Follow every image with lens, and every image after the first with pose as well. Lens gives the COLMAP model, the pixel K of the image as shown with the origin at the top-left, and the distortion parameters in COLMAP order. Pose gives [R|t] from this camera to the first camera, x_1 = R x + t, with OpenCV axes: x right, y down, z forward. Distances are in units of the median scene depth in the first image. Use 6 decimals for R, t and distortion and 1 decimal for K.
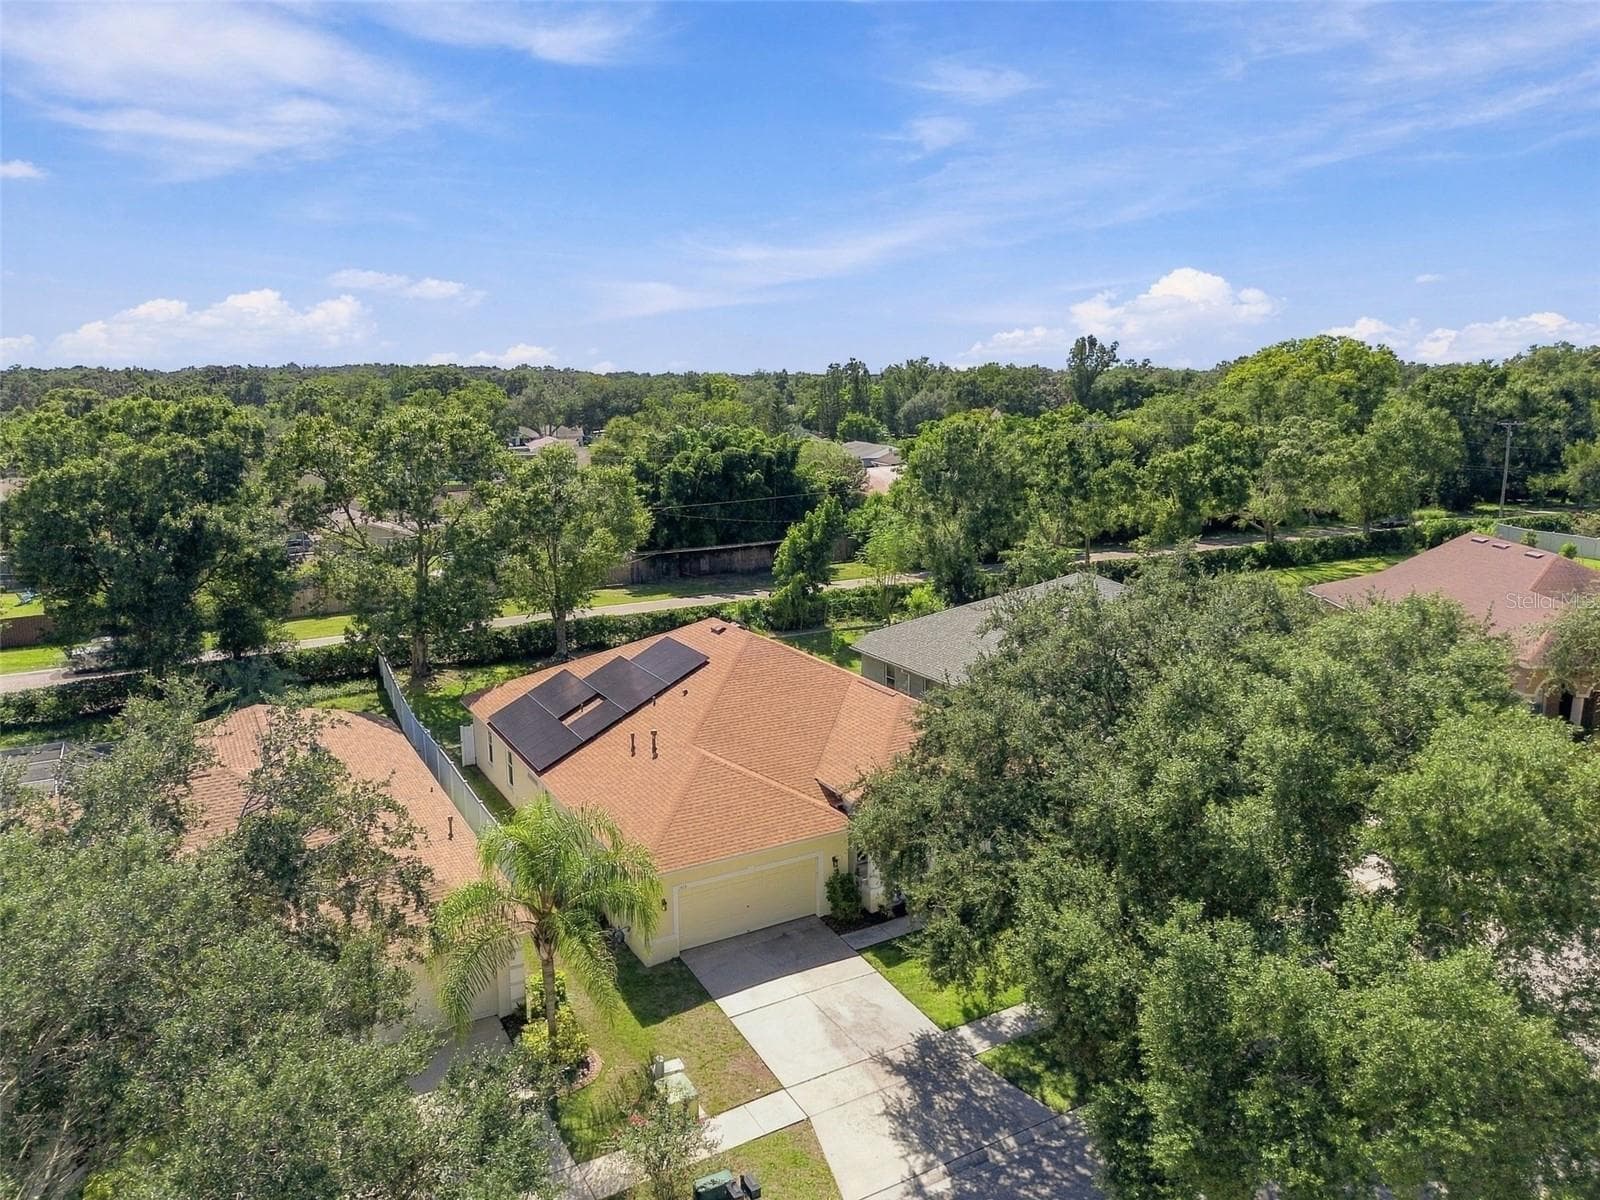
lens RADIAL K [[1133.7, 0, 804.3], [0, 1133.7, 604.4], [0, 0, 1]] dist [0.061990, -0.046153]
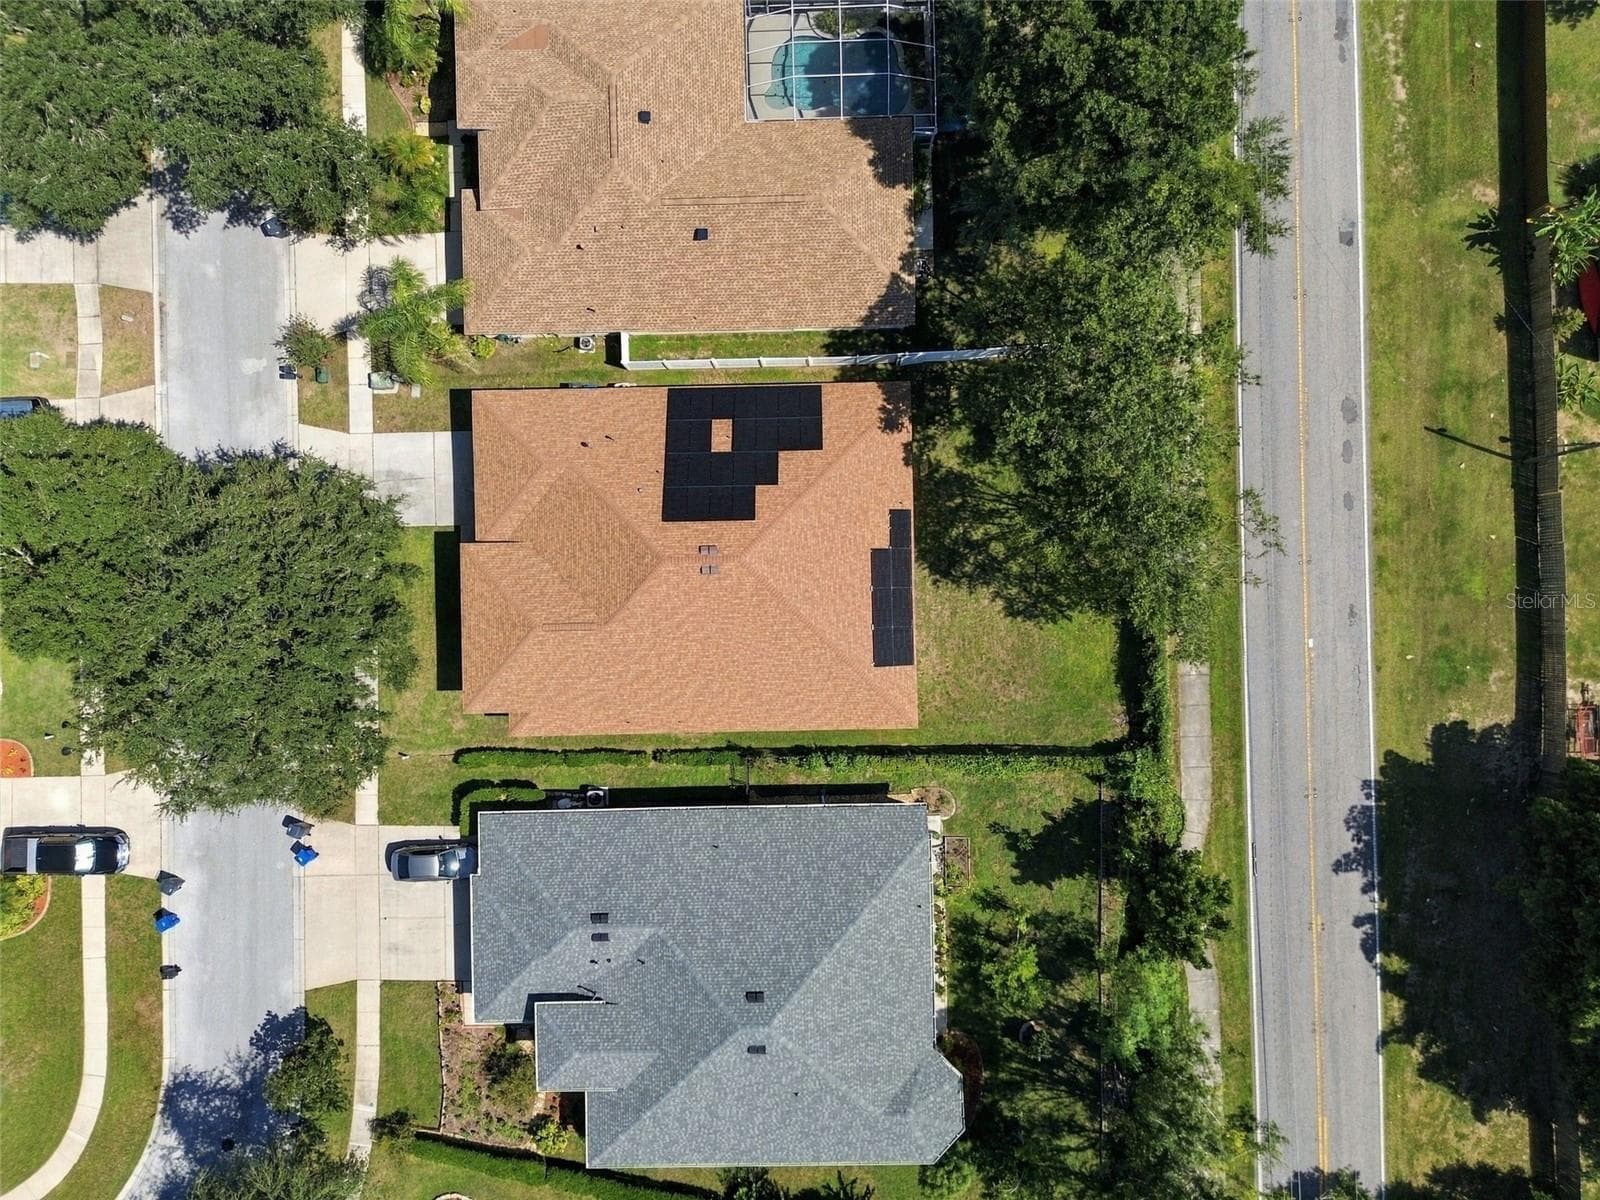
lens RADIAL K [[1132.6, 0, 803.2], [0, 1132.6, 601.8], [0, 0, 1]] dist [0.074507, -0.073457]
pose [[-0.474408, 0.880256, 0.009300, -0.123225], [-0.153418, -0.093077, 0.983768, -1.599980], [0.866833, 0.465280, 0.179204, 1.310497]]
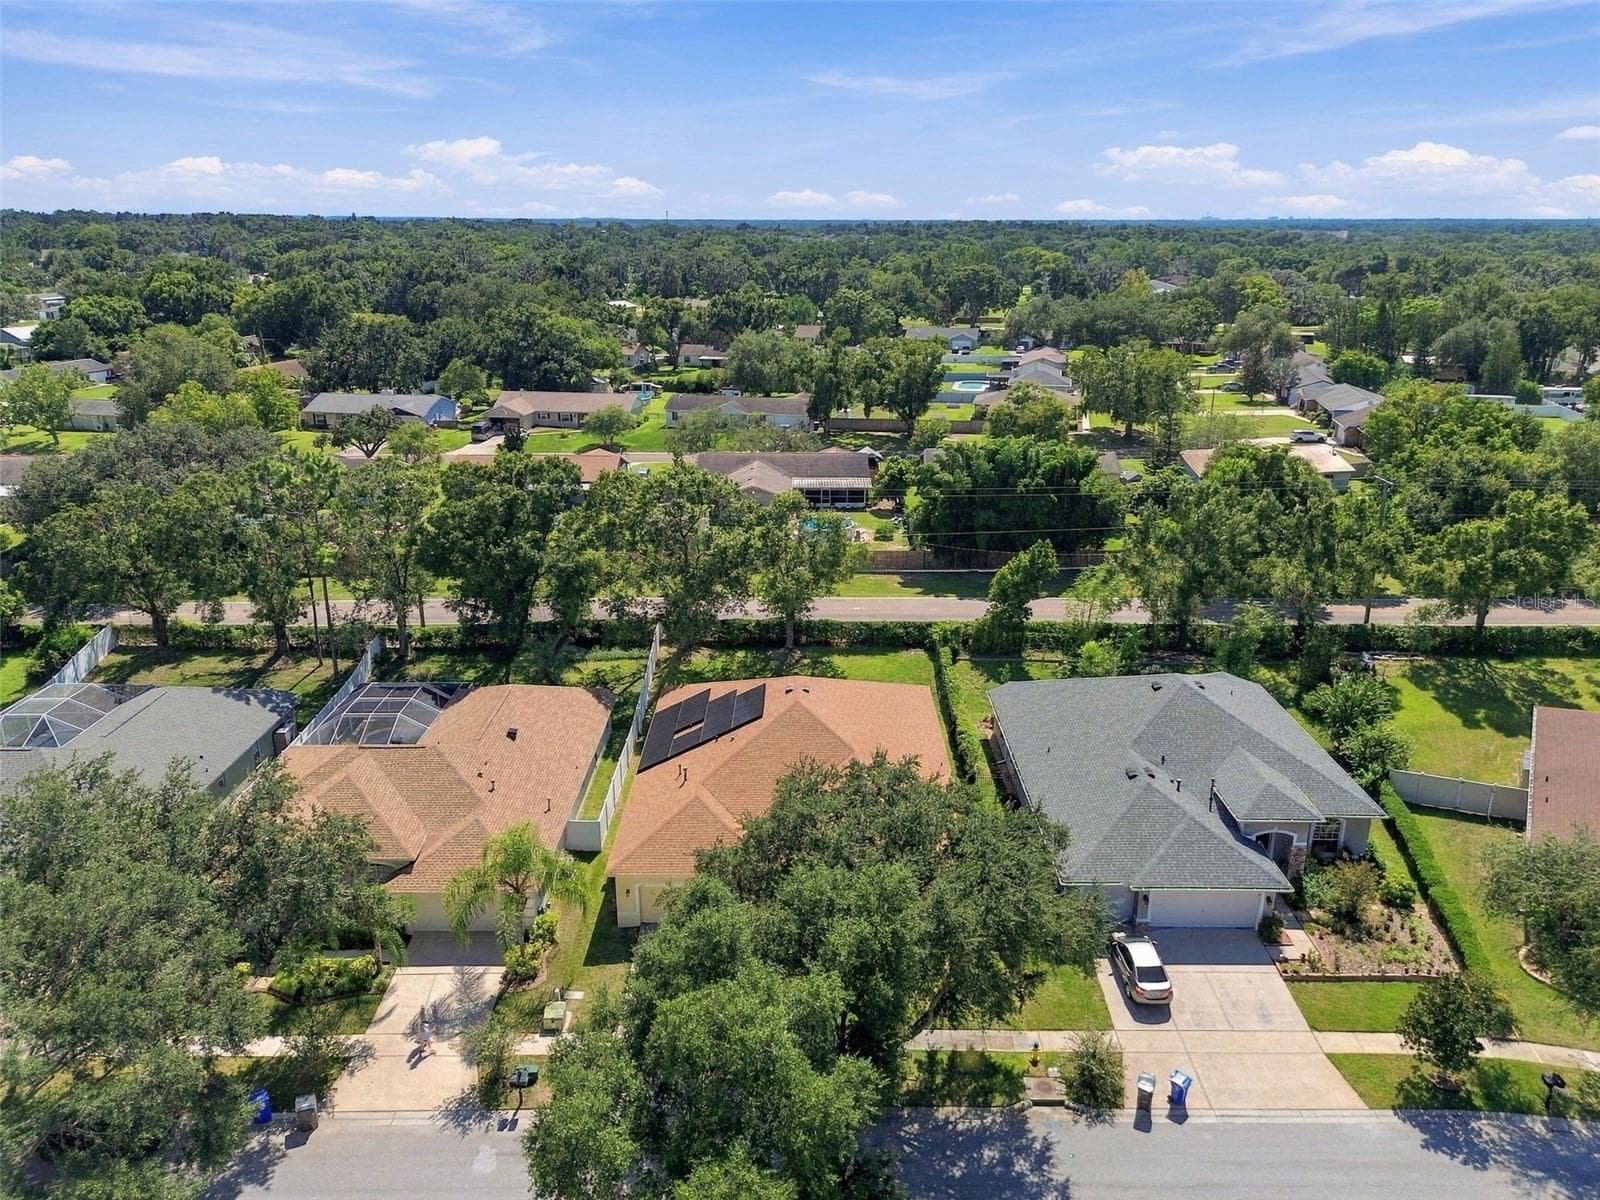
lens RADIAL K [[1132.6, 0, 803.2], [0, 1132.6, 601.8], [0, 0, 1]] dist [0.074507, -0.073457]
pose [[0.869435, 0.163752, -0.466119, 0.793087], [-0.104101, 0.983012, 0.151166, -0.412225], [0.482955, -0.082905, 0.871712, -0.221629]]
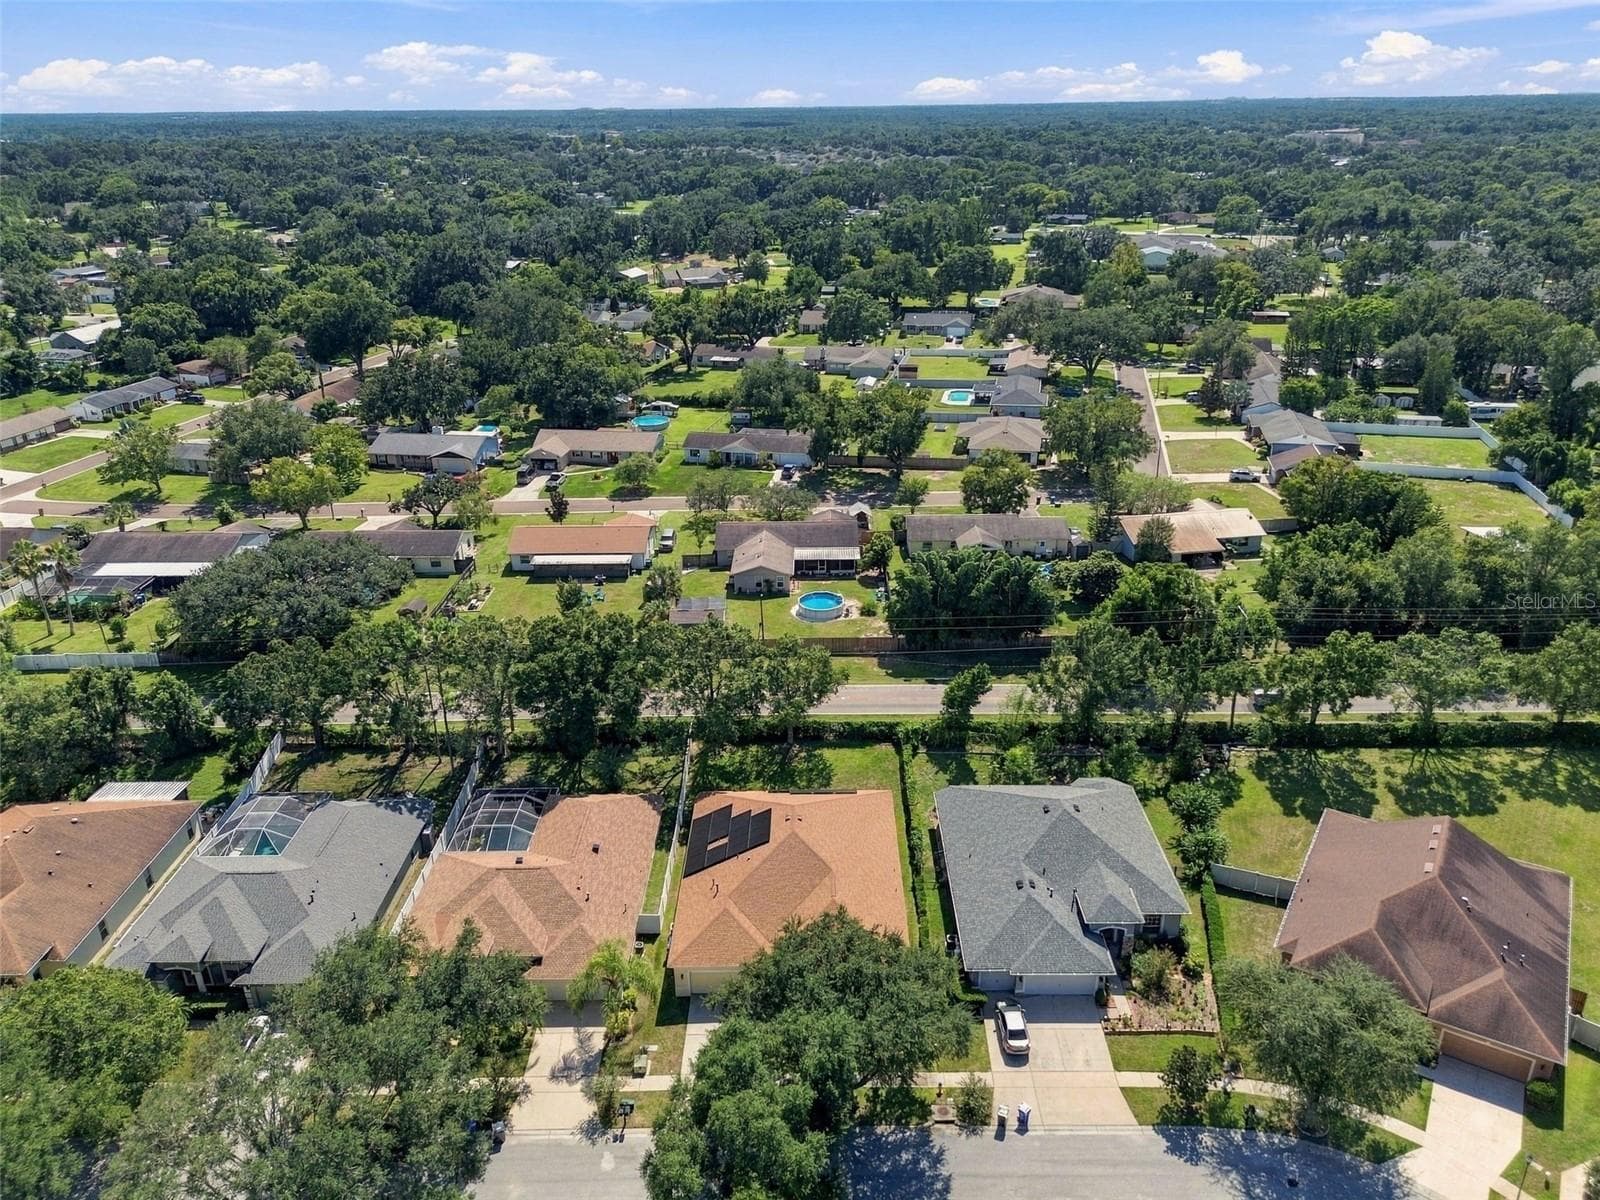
lens RADIAL K [[1132.6, 0, 803.2], [0, 1132.6, 601.8], [0, 0, 1]] dist [0.074507, -0.073457]
pose [[0.866323, 0.194008, -0.460266, 1.104817], [-0.090683, 0.967262, 0.237026, -1.146016], [0.491182, -0.163603, 0.855555, -0.833454]]
